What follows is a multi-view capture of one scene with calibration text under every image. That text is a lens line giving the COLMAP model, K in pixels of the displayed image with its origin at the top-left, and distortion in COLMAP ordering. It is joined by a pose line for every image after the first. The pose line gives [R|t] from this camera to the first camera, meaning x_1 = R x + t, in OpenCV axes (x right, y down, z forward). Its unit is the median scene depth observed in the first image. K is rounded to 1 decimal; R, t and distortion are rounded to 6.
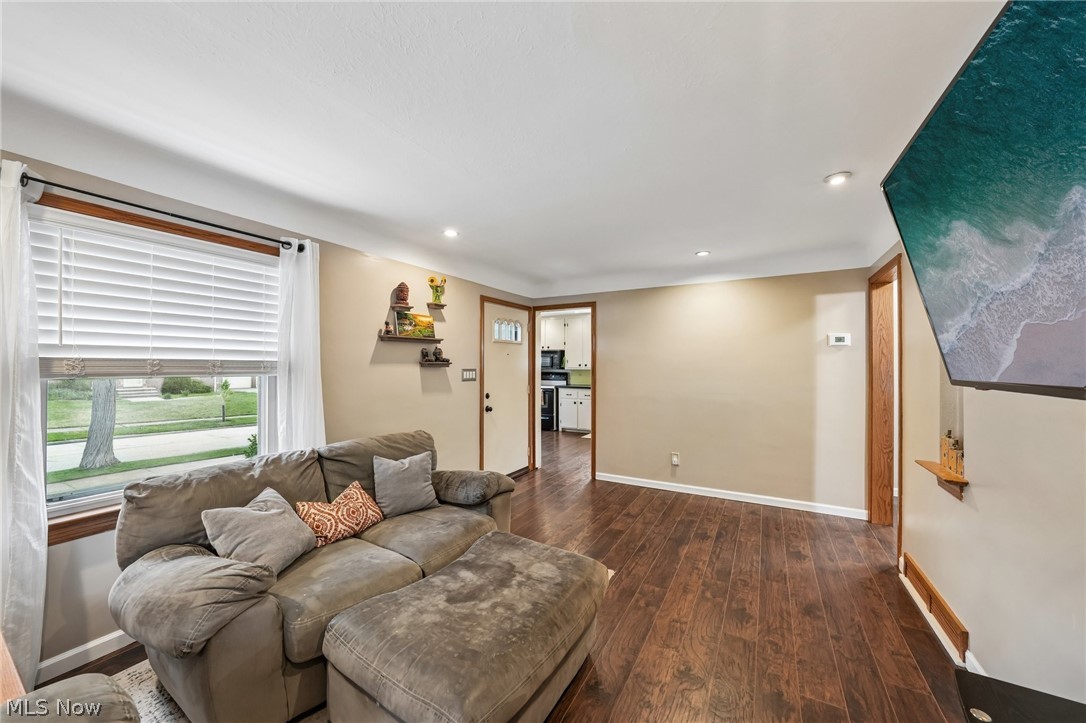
lens RADIAL K [[394.4, 0, 548.2], [0, 394.4, 357.7], [0, 0, 1]] dist [-0.012299, 0.000062]
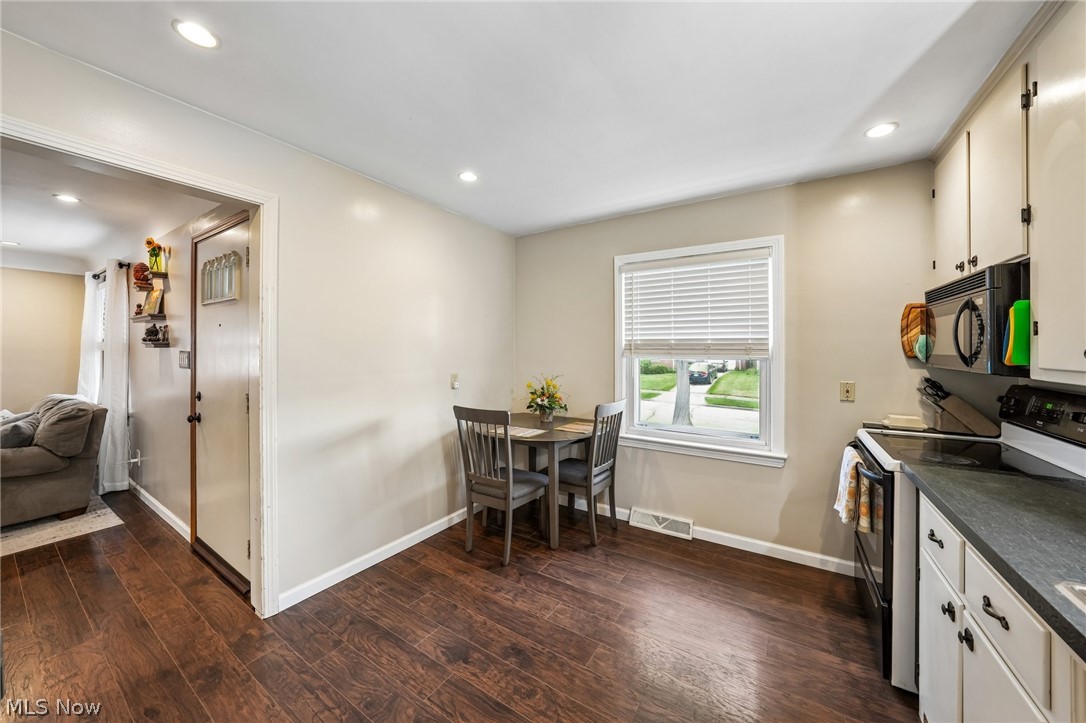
lens RADIAL K [[383.9, 0, 544.0], [0, 383.9, 348.2], [0, 0, 1]] dist [-0.034122, 0.007725]
pose [[-0.065571, -0.000809, -0.997848, 0.470331], [0.011284, 0.999935, -0.001552, 0.035567], [0.997784, -0.011362, -0.065557, 1.890245]]
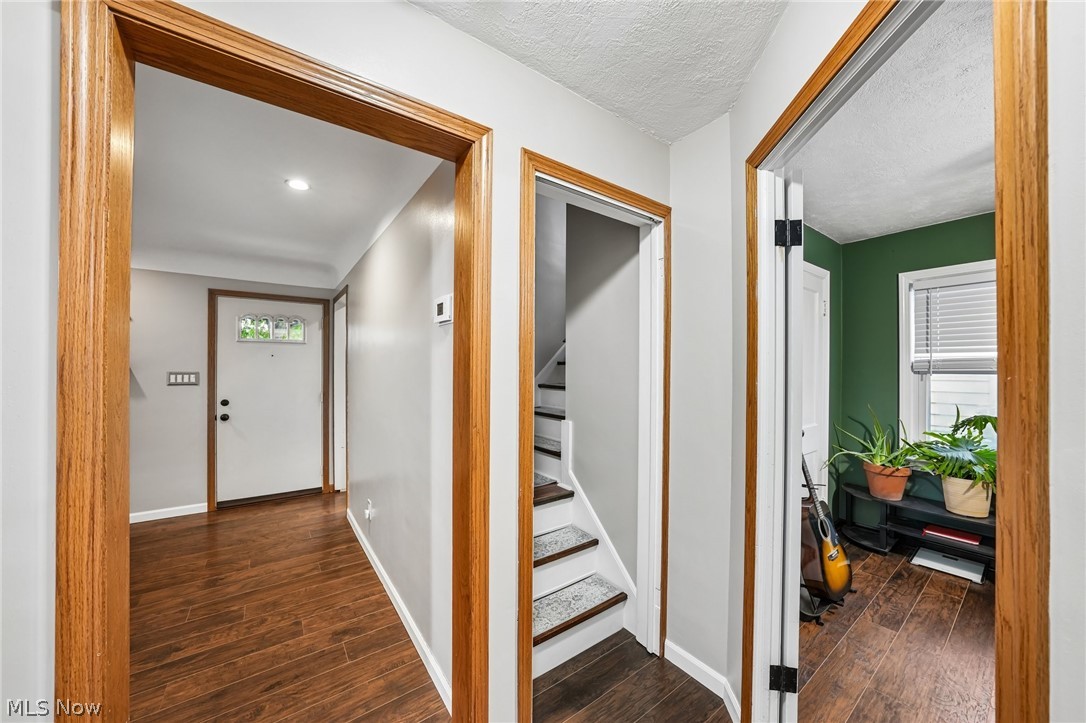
lens RADIAL K [[377.0, 0, 539.2], [0, 377.0, 364.4], [0, 0, 1]] dist [-0.014945, 0.000116]
pose [[0.904995, -0.006739, -0.425368, 1.002929], [0.008134, 0.999966, 0.001463, 0.018492], [0.425344, -0.004784, 0.905019, 0.647945]]
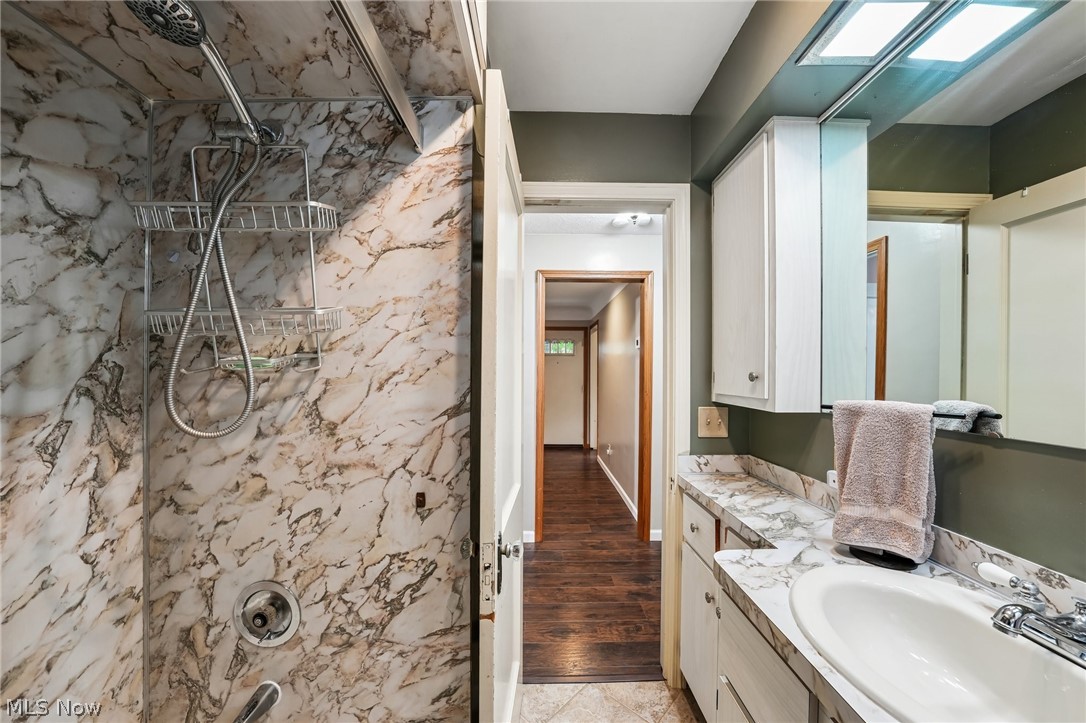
lens RADIAL K [[379.4, 0, 542.9], [0, 379.4, 370.3], [0, 0, 1]] dist [-0.017349, -0.000020]
pose [[0.496216, -0.000673, -0.868199, 1.420412], [0.004001, 0.999991, 0.001512, 0.022944], [0.868190, -0.004224, 0.496215, 0.315559]]
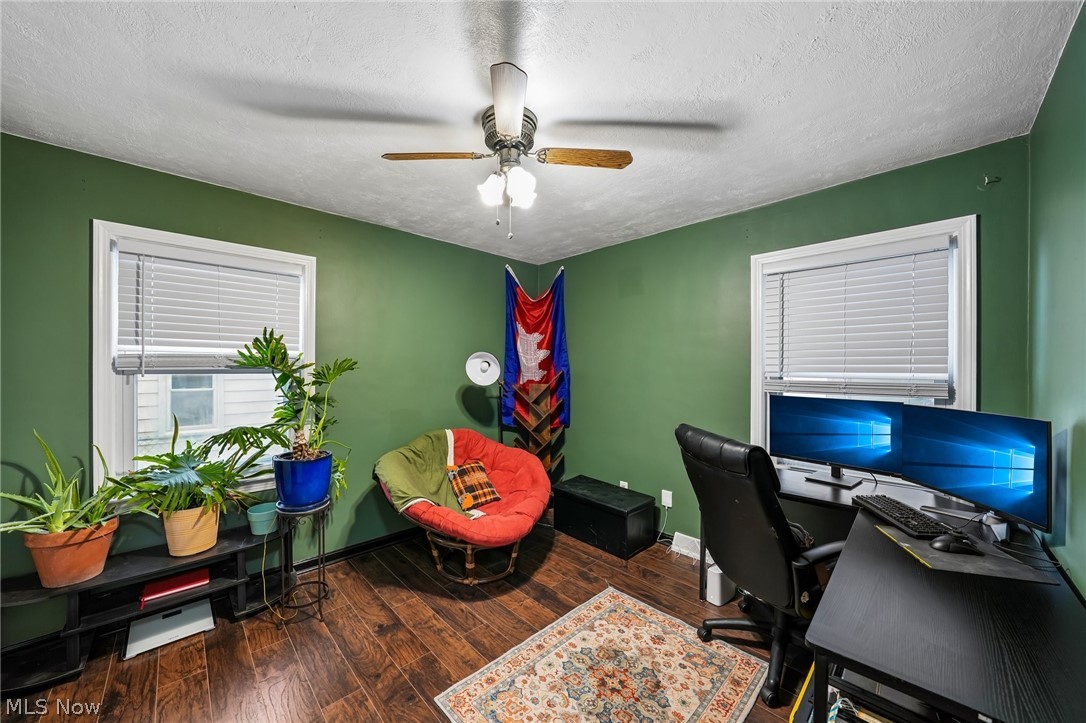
lens RADIAL K [[387.5, 0, 543.4], [0, 387.5, 372.6], [0, 0, 1]] dist [-0.028796, 0.006173]
pose [[0.290769, -0.007166, 0.956766, 1.045732], [-0.015247, 0.999810, 0.012122, 0.027428], [-0.956672, -0.018112, 0.290605, 0.948555]]
